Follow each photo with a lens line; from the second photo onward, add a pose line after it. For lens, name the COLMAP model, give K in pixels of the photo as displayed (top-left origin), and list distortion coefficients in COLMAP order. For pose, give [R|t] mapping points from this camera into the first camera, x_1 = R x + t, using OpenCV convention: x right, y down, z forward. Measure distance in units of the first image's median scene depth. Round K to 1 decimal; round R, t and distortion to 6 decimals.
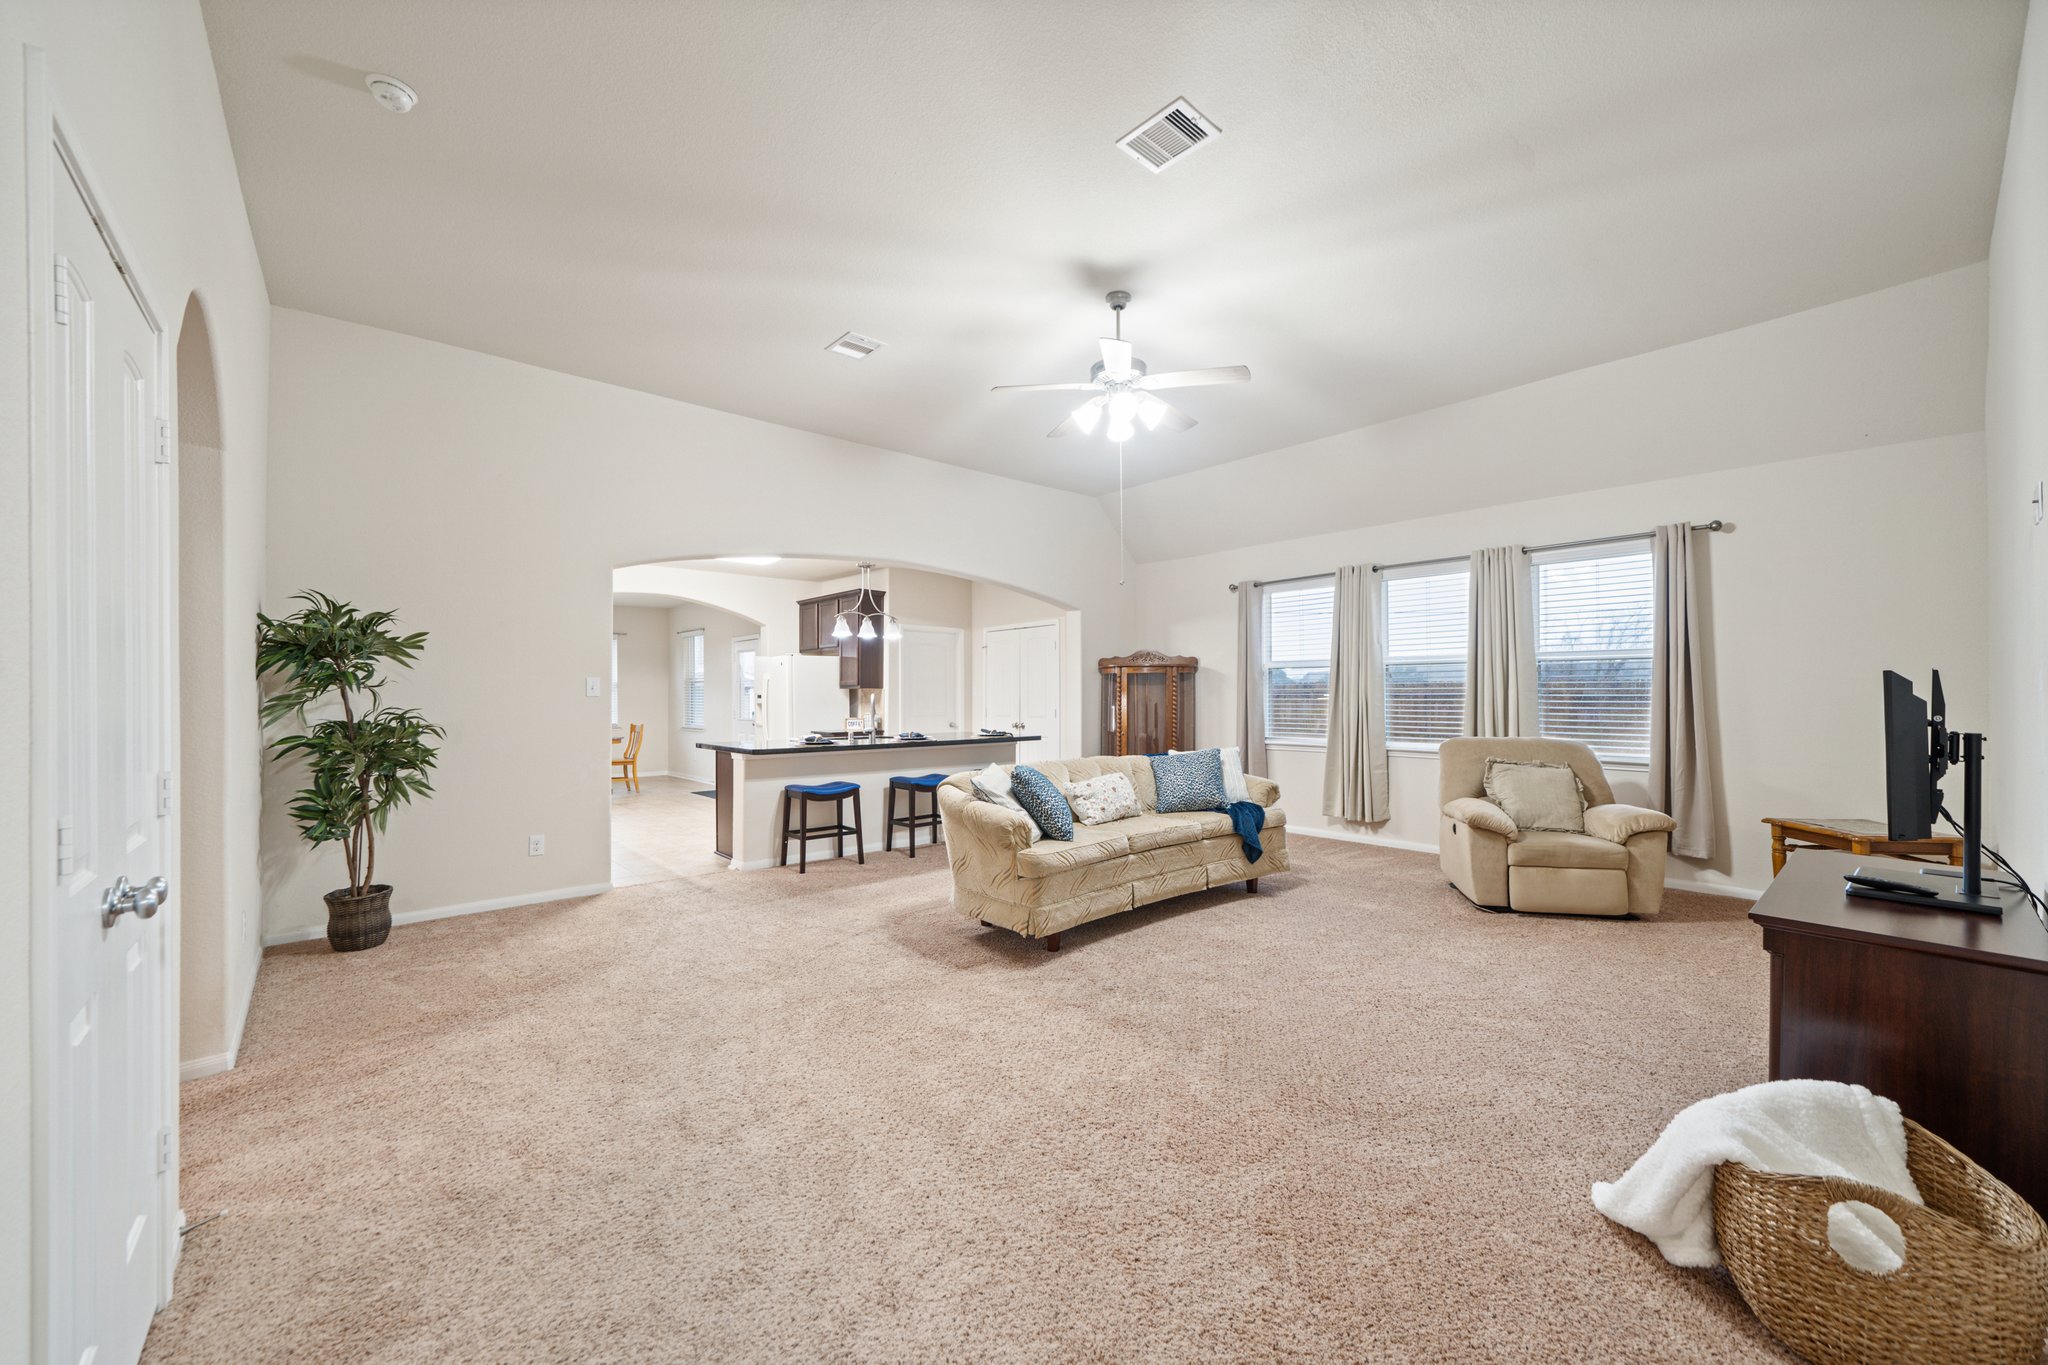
lens RADIAL K [[781.6, 0, 1016.0], [0, 781.6, 695.5], [0, 0, 1]] dist [-0.025795, 0.000055]
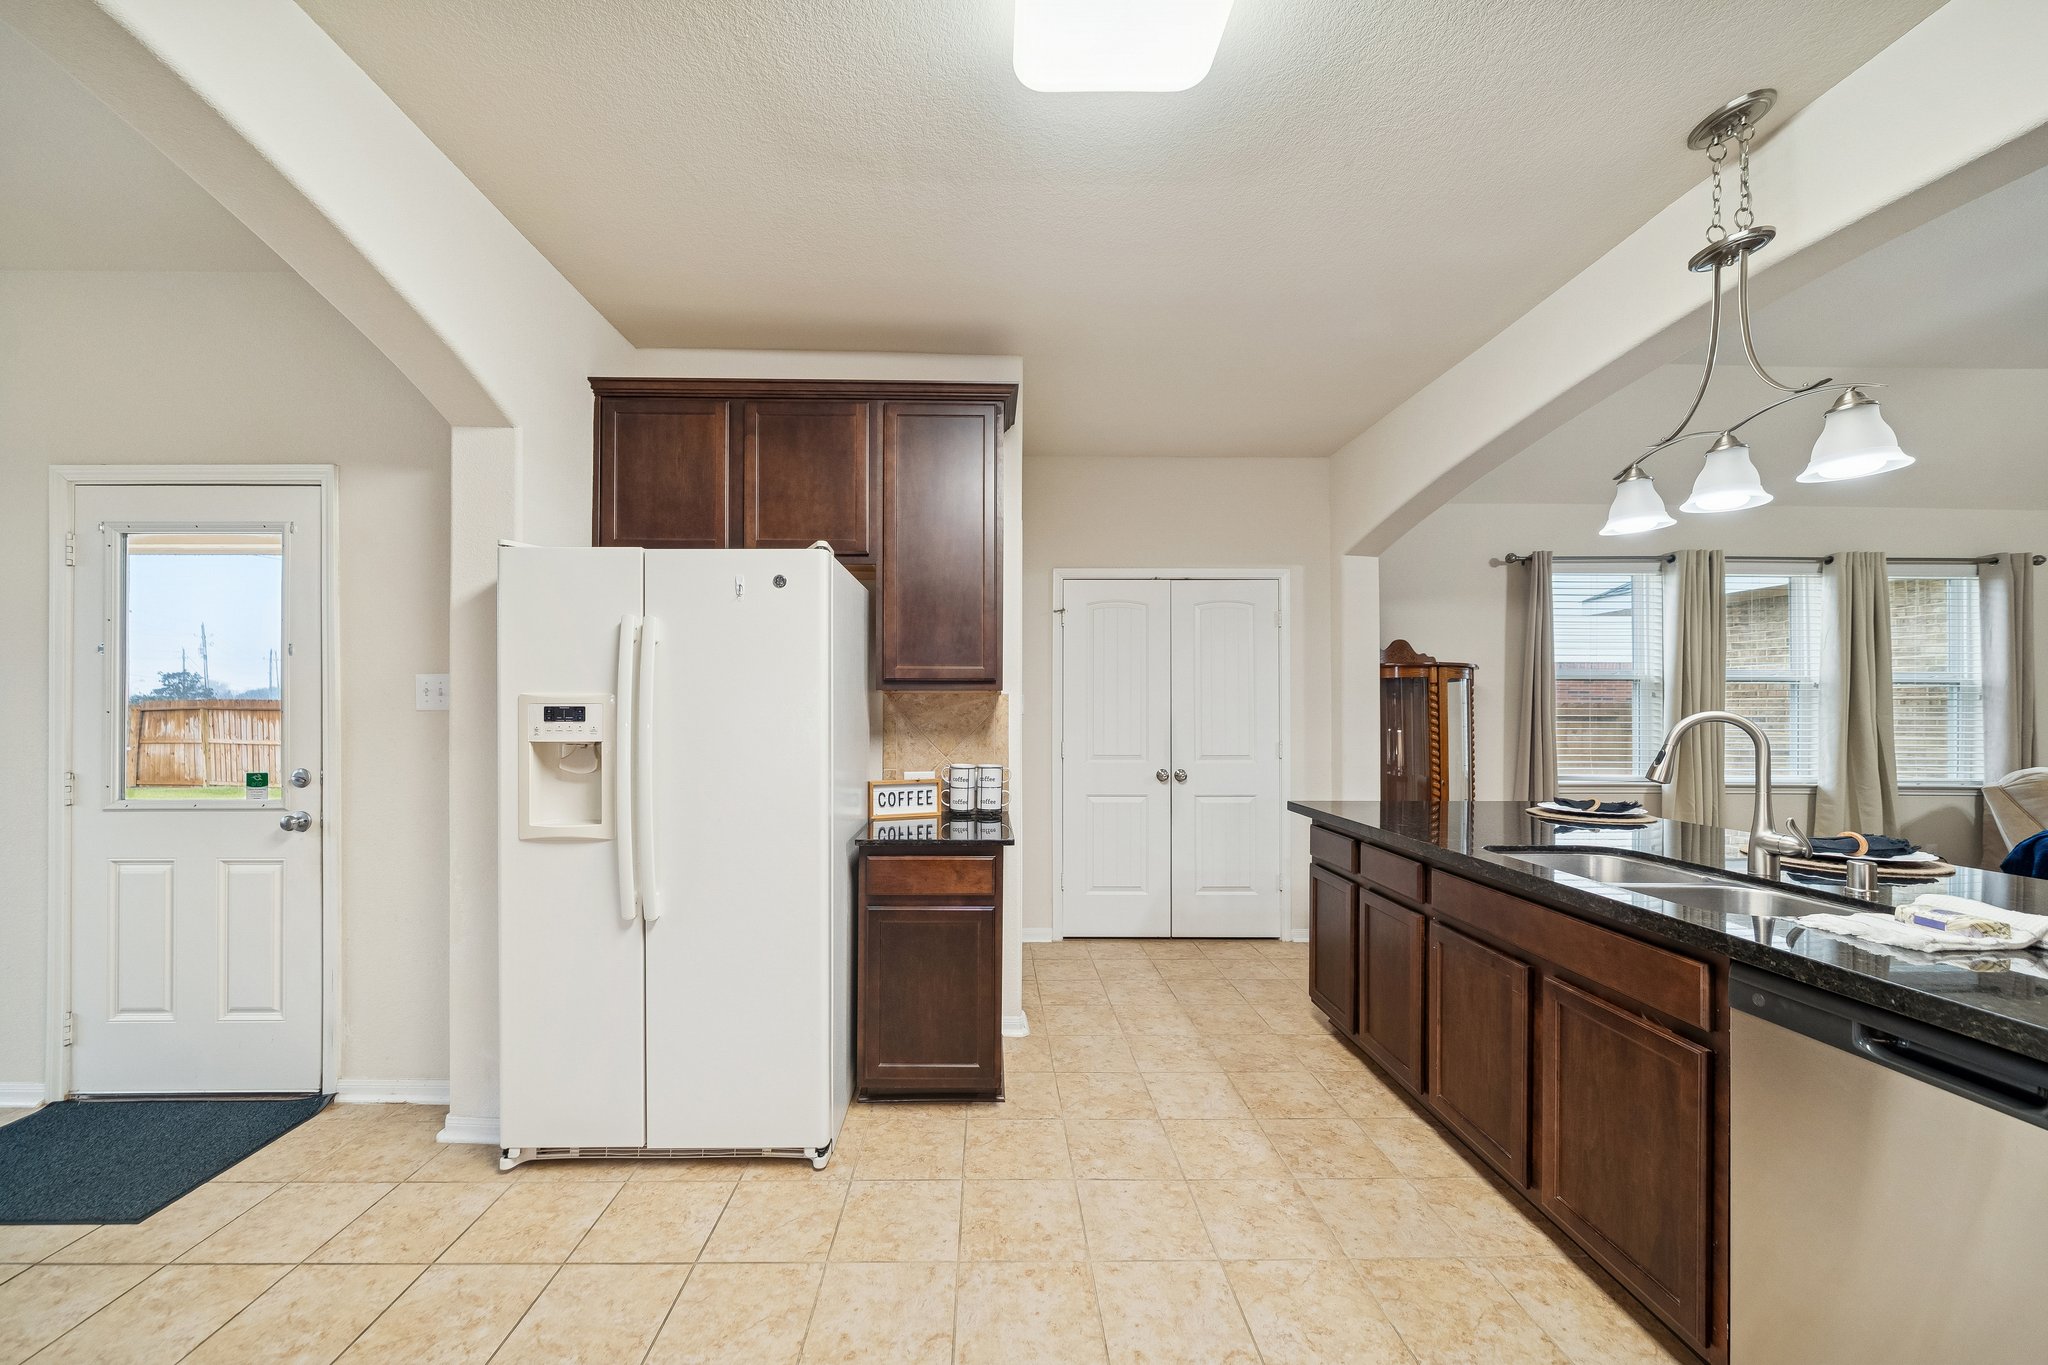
lens RADIAL K [[743.6, 0, 996.6], [0, 743.6, 707.6], [0, 0, 1]] dist [-0.002893, 0.000097]
pose [[0.647168, 0.010517, 0.762275, -1.085442], [-0.006730, 0.999945, -0.008082, 0.000725], [-0.762318, 0.000100, 0.647203, 1.982260]]
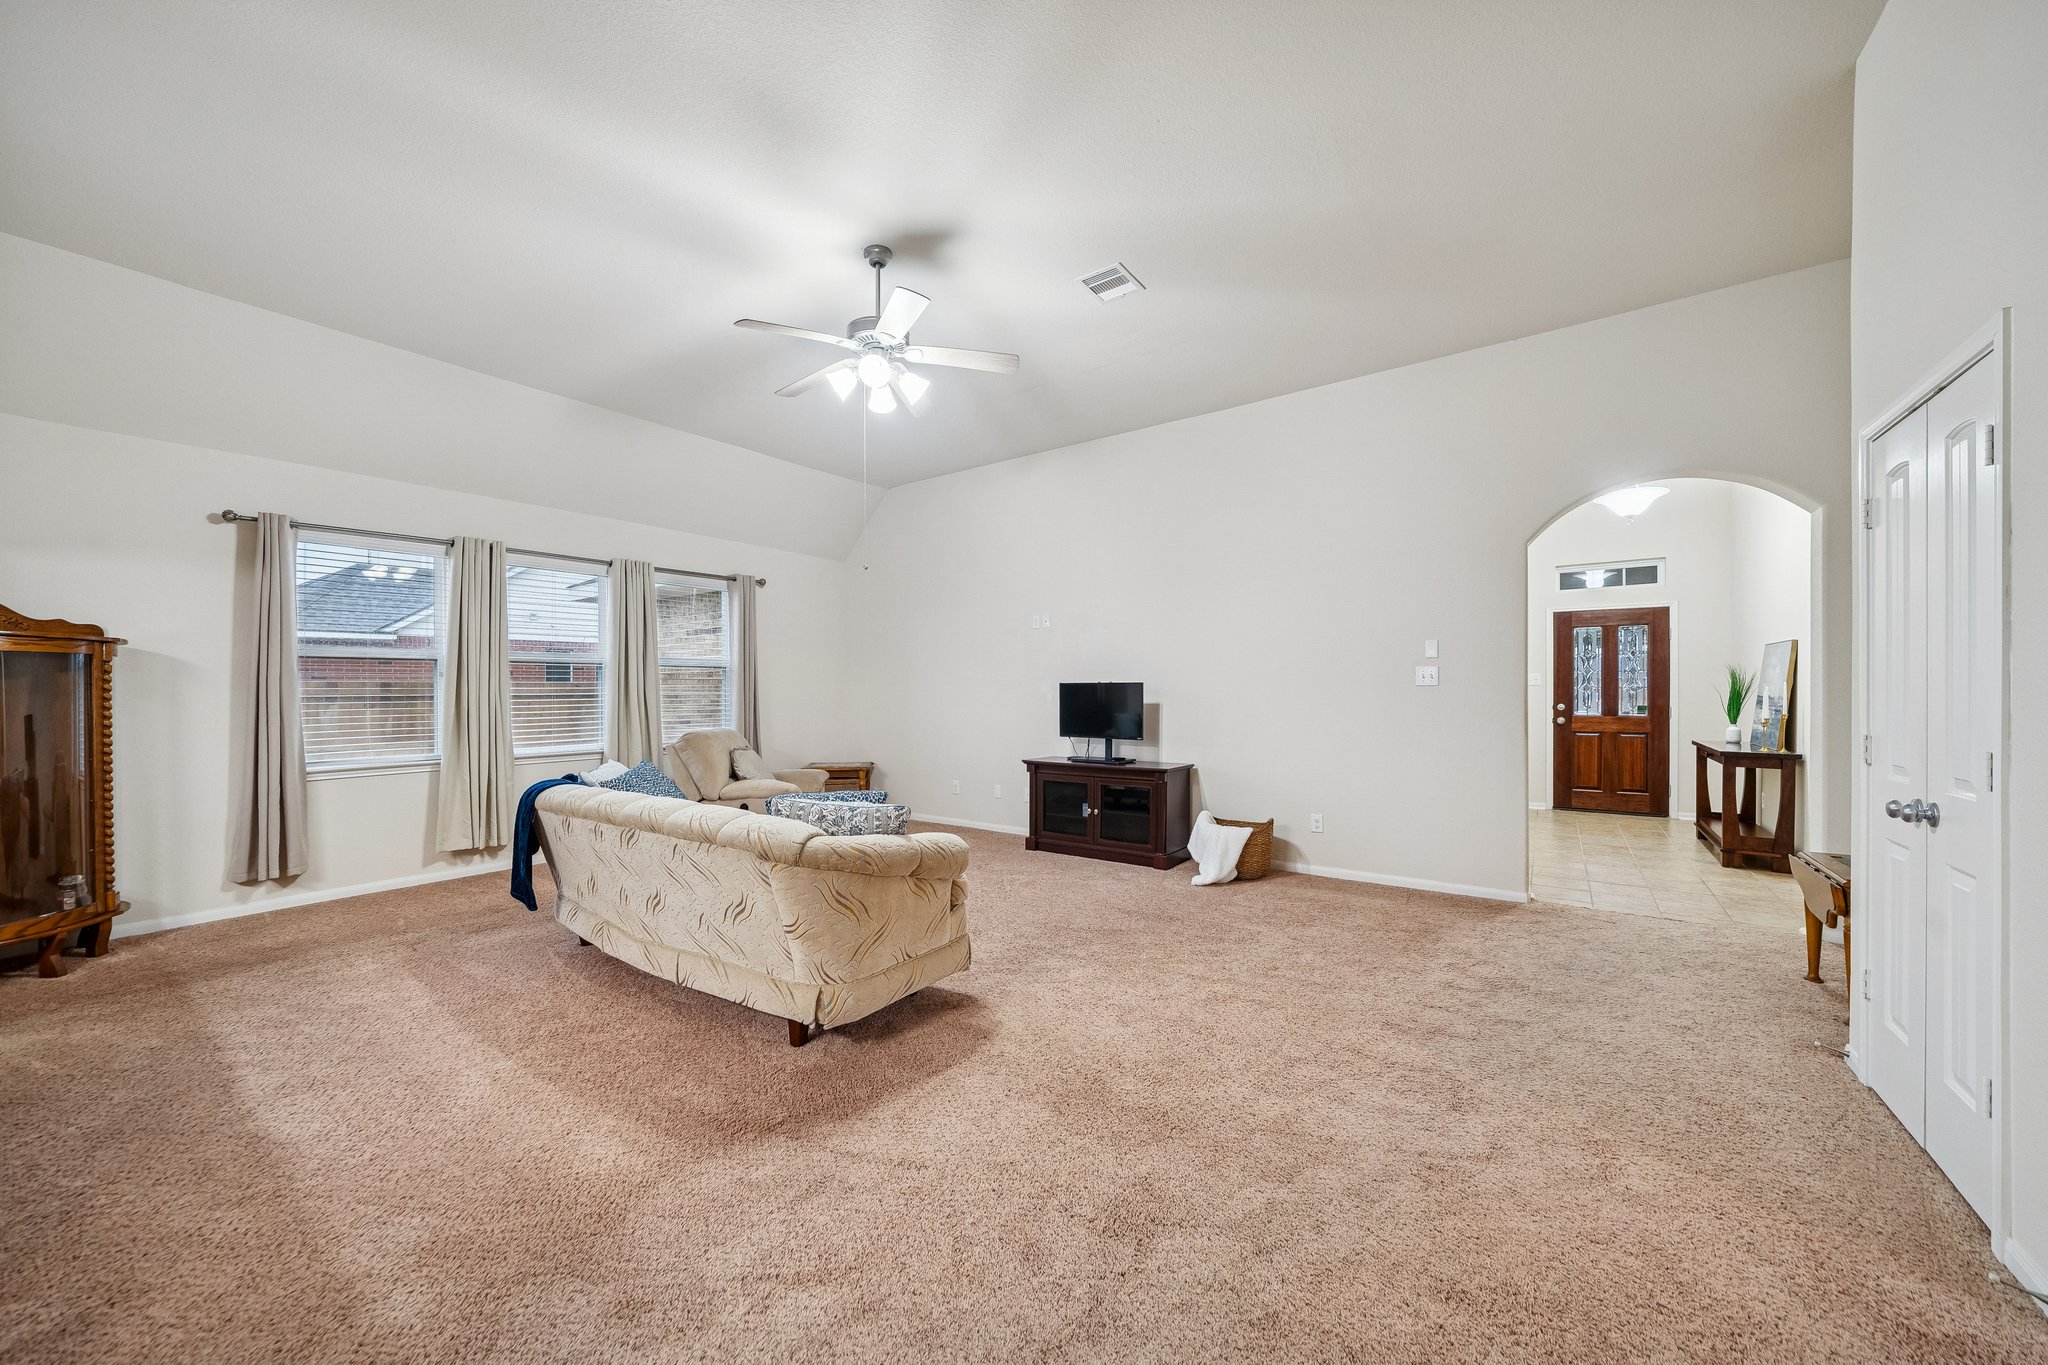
lens RADIAL K [[726.6, 0, 1001.0], [0, 726.6, 695.5], [0, 0, 1]] dist [0.000845, 0.000115]
pose [[-0.207092, -0.005358, 0.978307, -0.816602], [0.008036, 0.999942, 0.007177, -0.003694], [-0.978289, 0.009348, -0.207037, 1.161562]]
